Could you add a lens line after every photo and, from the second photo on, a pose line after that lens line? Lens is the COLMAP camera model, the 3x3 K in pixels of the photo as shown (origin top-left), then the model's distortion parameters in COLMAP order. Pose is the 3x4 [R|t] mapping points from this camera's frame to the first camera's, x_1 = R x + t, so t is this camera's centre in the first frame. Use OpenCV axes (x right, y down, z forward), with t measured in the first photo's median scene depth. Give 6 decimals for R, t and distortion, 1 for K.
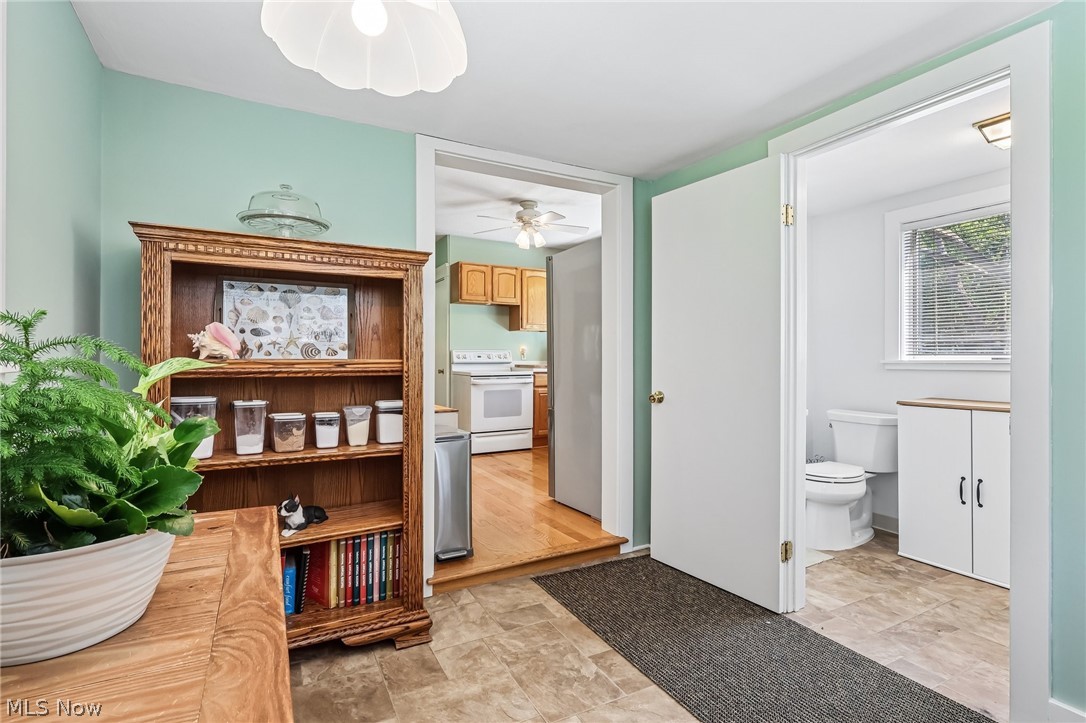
lens RADIAL K [[519.4, 0, 537.3], [0, 519.4, 355.3], [0, 0, 1]] dist [0.003569, -0.000093]
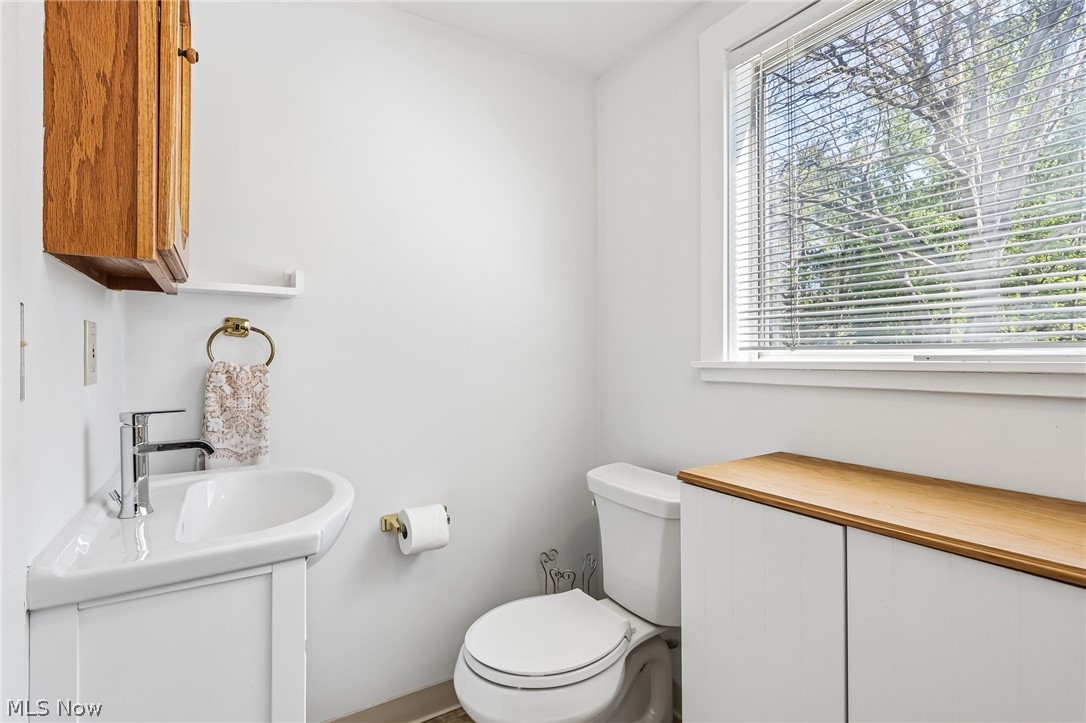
lens RADIAL K [[519.4, 0, 546.1], [0, 519.4, 356.8], [0, 0, 1]] dist [0.003569, -0.000093]
pose [[0.997563, -0.005624, 0.069541, 0.512801], [0.005311, 0.999975, 0.004674, 0.002743], [-0.069566, -0.004293, 0.997568, 0.569459]]
